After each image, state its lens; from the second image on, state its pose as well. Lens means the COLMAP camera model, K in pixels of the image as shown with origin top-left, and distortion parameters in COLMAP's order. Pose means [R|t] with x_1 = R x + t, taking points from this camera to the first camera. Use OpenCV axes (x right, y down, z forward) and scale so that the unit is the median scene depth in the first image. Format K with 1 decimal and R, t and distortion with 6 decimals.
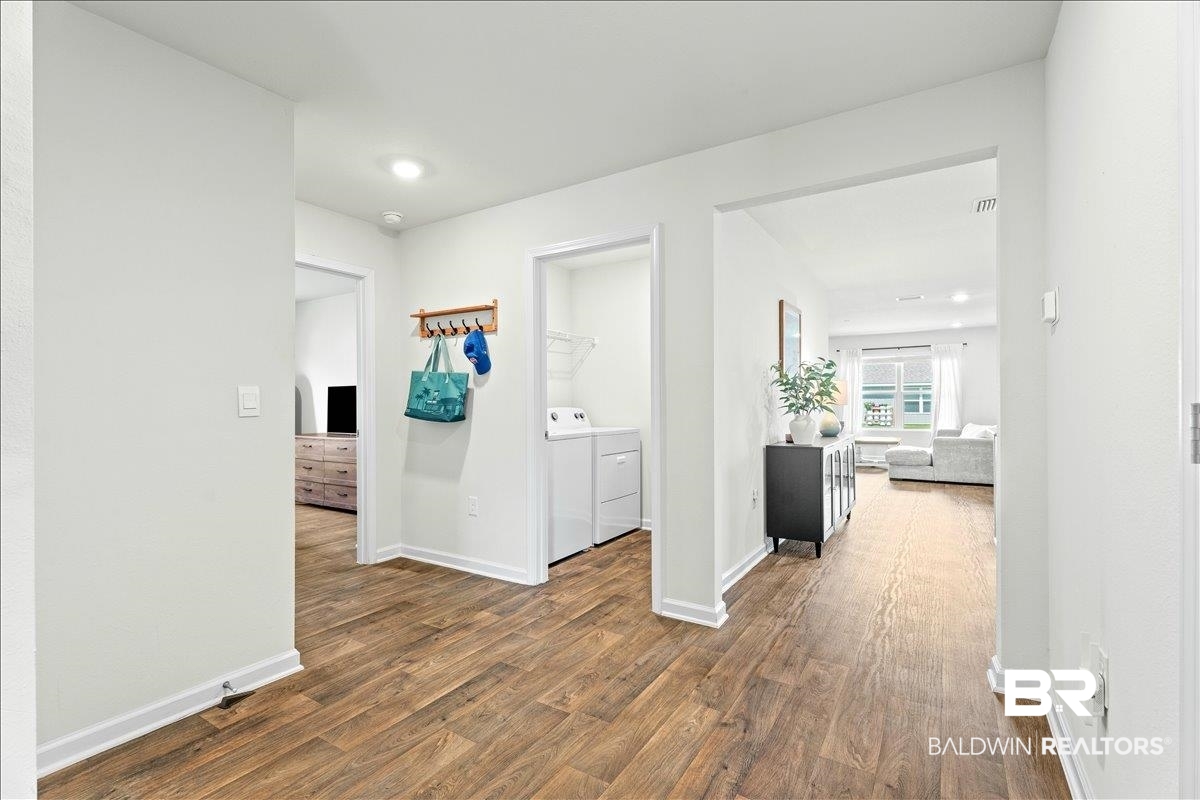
lens RADIAL K [[542.8, 0, 600.0], [0, 542.8, 400.0], [0, 0, 1]] dist [0.000994, -0.000608]
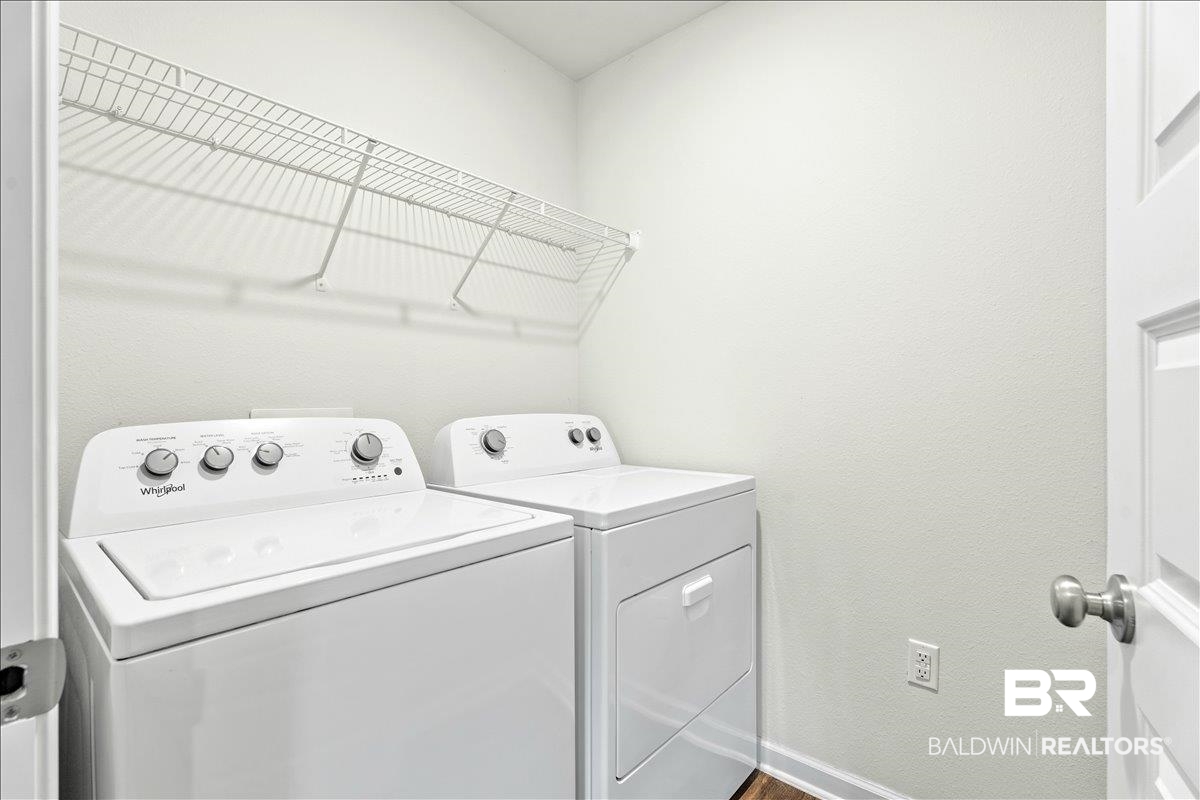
lens RADIAL K [[542.8, 0, 600.0], [0, 542.8, 400.0], [0, 0, 1]] dist [0.000994, -0.000608]
pose [[0.987628, 0.001586, -0.156809, 0.029544], [-0.001658, 0.999999, -0.000329, 0.004387], [0.156808, 0.000585, 0.987629, 0.624058]]
